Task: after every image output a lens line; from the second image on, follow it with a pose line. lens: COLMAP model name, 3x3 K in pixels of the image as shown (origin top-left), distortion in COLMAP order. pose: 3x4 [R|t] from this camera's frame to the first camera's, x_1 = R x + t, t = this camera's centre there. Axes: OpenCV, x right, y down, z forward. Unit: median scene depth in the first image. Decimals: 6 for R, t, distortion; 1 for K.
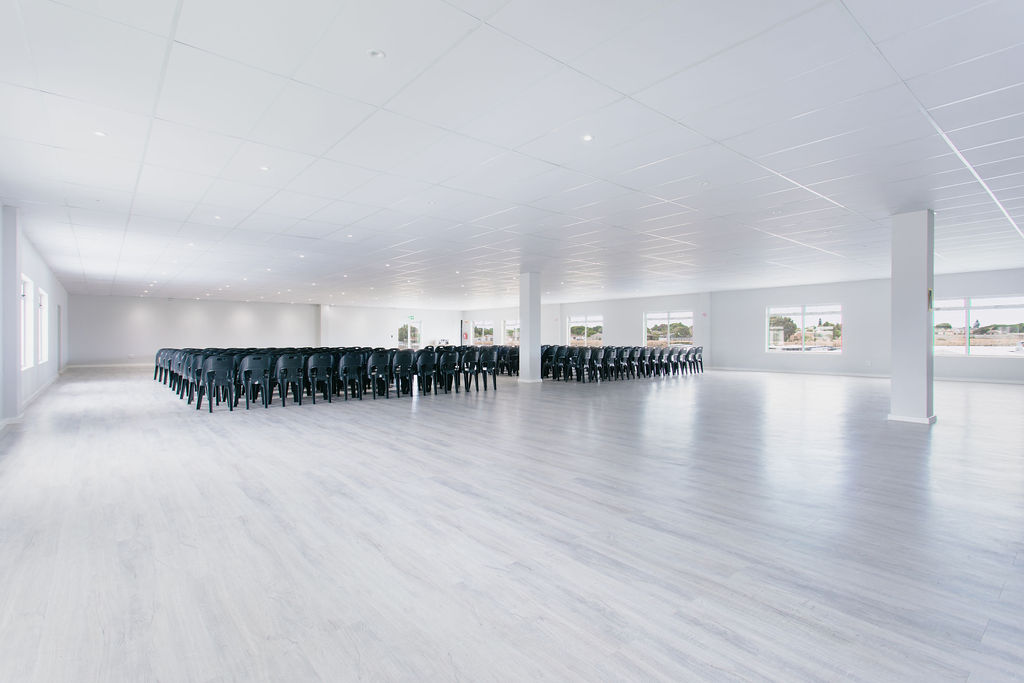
lens RADIAL K [[518.6, 0, 541.9], [0, 518.6, 340.2], [0, 0, 1]] dist [-0.004257, -0.000444]
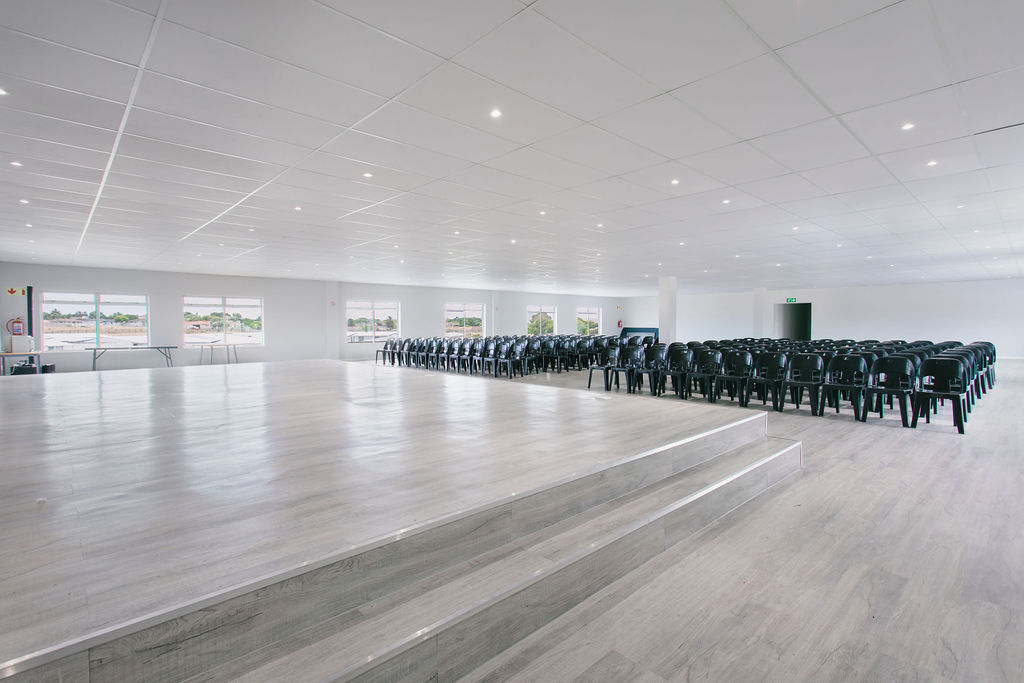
lens RADIAL K [[487.6, 0, 512.0], [0, 487.6, 341.5], [0, 0, 1]] dist [-0.000944, -0.000042]
pose [[-0.041078, -0.026342, 0.998809, -0.745847], [0.013578, 0.999545, 0.026919, -0.004228], [-0.999064, 0.014667, -0.040702, 0.929591]]
